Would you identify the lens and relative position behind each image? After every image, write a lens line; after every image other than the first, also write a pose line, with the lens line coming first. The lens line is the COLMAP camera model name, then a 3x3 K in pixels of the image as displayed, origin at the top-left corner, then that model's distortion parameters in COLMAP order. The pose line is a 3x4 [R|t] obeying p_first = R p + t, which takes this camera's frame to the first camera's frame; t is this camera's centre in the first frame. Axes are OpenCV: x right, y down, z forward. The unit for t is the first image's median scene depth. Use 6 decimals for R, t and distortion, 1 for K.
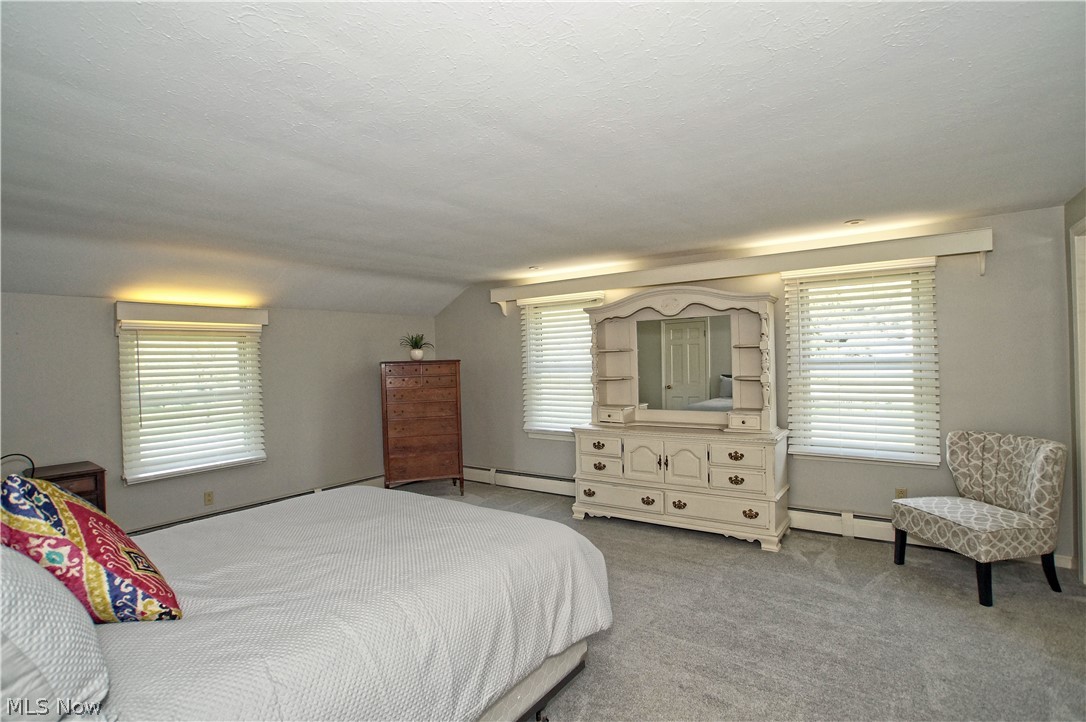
lens RADIAL K [[534.0, 0, 546.3], [0, 534.0, 358.3], [0, 0, 1]] dist [-0.072722, 0.033524]
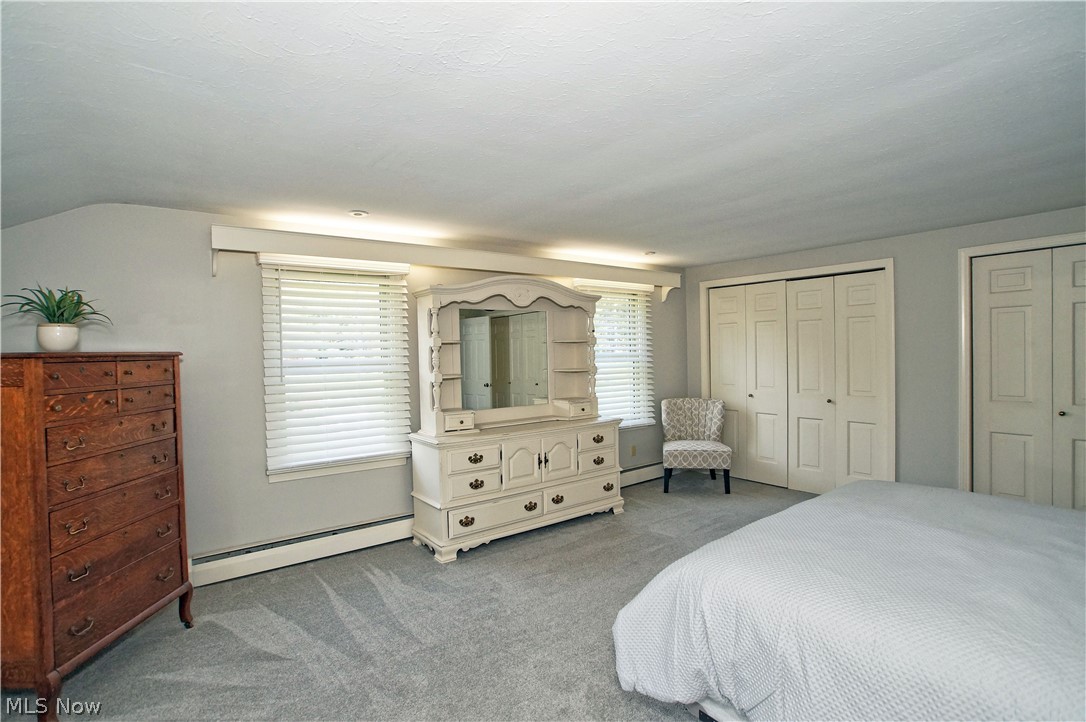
lens RADIAL K [[534.0, 0, 546.3], [0, 534.0, 358.3], [0, 0, 1]] dist [-0.072722, 0.033524]
pose [[0.291653, 0.006435, 0.956503, -0.656787], [0.011008, 0.999889, -0.010083, 0.021767], [-0.956461, 0.013470, 0.291550, 0.677630]]
